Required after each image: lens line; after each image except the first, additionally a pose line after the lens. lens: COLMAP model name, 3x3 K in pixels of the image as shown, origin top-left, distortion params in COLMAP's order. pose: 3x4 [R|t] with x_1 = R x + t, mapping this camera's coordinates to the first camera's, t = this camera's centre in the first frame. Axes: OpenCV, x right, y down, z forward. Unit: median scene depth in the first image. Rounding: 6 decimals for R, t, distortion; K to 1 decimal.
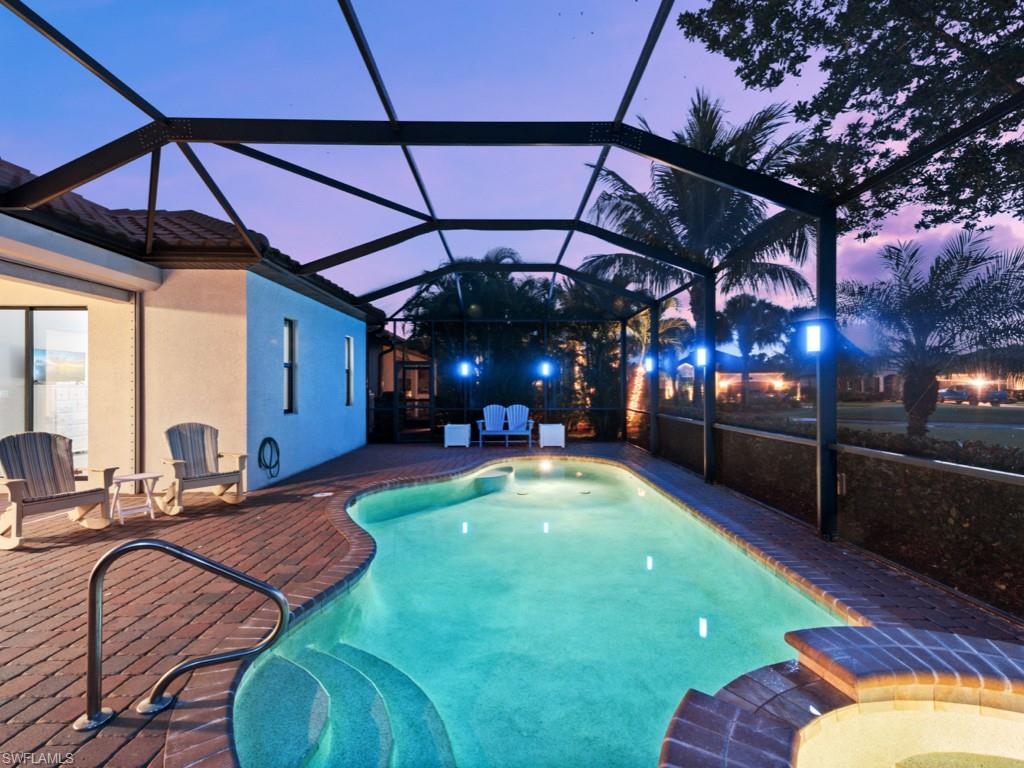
lens RADIAL K [[449.5, 0, 508.8], [0, 449.5, 385.8], [0, 0, 1]] dist [0.015299, -0.000559]
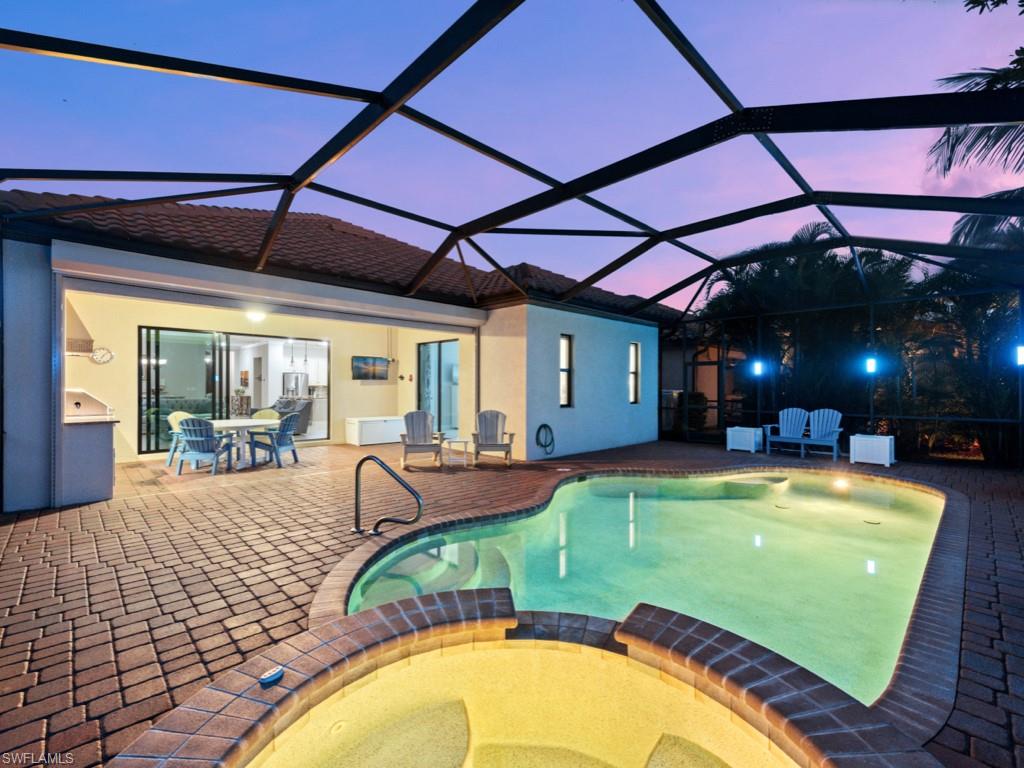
lens RADIAL K [[449.5, 0, 508.8], [0, 449.5, 385.8], [0, 0, 1]] dist [0.015299, -0.000559]
pose [[0.690612, 0.001862, -0.723223, 0.369549], [-0.000913, 0.999998, 0.001703, -0.002836], [0.723225, -0.000516, 0.690612, -0.008708]]
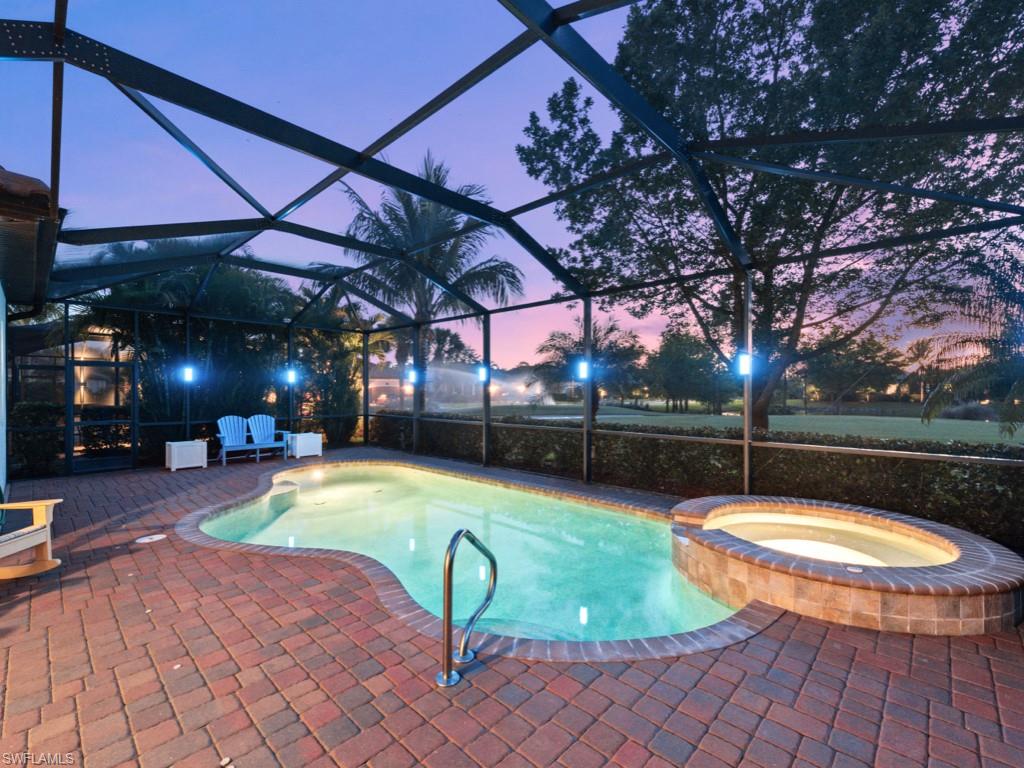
lens RADIAL K [[449.5, 0, 508.8], [0, 449.5, 385.8], [0, 0, 1]] dist [0.015299, -0.000559]
pose [[0.693527, 0.010542, 0.720353, -0.489254], [-0.004856, 0.999939, -0.009959, -0.016464], [-0.720414, 0.003409, 0.693536, 0.006026]]
